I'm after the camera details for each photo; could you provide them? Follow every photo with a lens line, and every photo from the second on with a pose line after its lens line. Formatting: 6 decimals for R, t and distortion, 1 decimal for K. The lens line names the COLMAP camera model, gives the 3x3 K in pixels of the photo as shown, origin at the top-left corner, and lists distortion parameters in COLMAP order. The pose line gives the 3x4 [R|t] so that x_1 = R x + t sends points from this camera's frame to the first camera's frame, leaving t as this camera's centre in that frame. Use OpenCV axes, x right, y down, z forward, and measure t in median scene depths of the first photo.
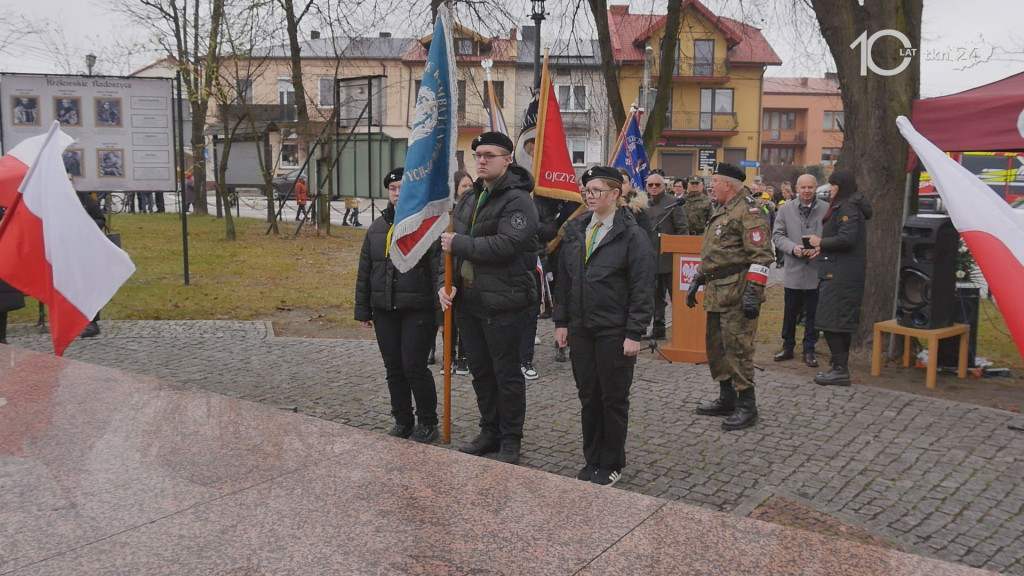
lens RADIAL K [[868.8, 0, 513.5], [0, 868.8, 291.4], [0, 0, 1]] dist [-0.058494, 0.026593]
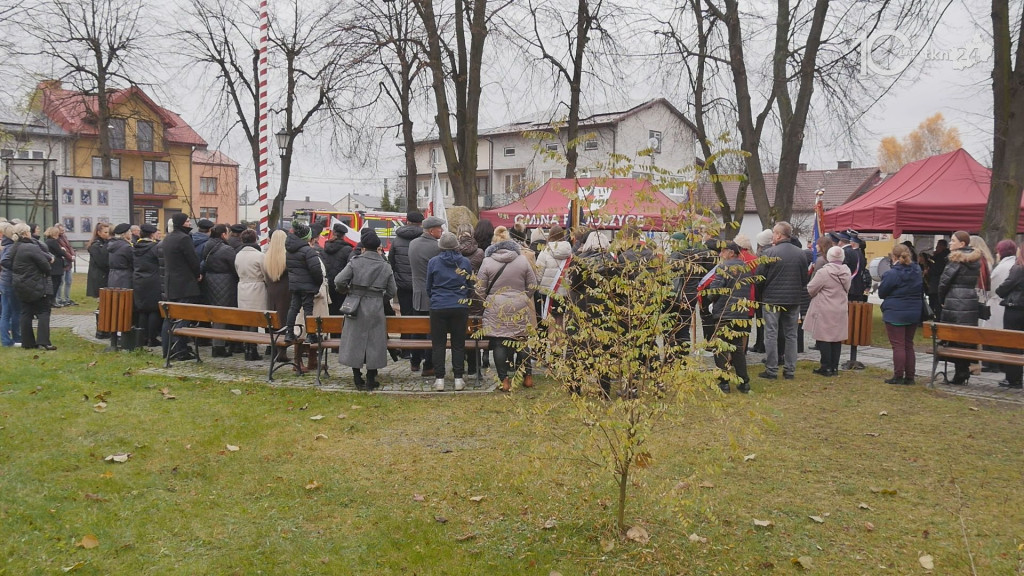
lens RADIAL K [[868.8, 0, 513.5], [0, 868.8, 291.4], [0, 0, 1]] dist [-0.058494, 0.026593]
pose [[0.705288, -0.041734, 0.707691, -0.762370], [0.084830, 0.996061, -0.025803, 0.074029], [-0.703827, 0.078232, 0.706050, -0.592200]]
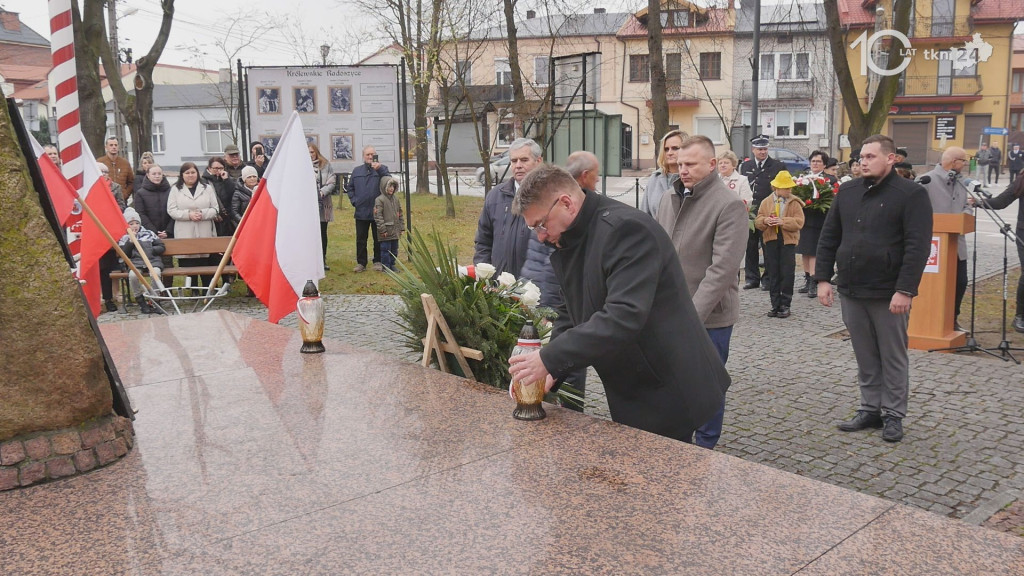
lens RADIAL K [[868.8, 0, 513.5], [0, 868.8, 291.4], [0, 0, 1]] dist [-0.058494, 0.026593]
pose [[0.970449, 0.014768, -0.240854, -0.000504], [-0.008097, 0.999556, 0.028662, -0.001842], [0.241170, -0.025865, 0.970138, 0.001049]]
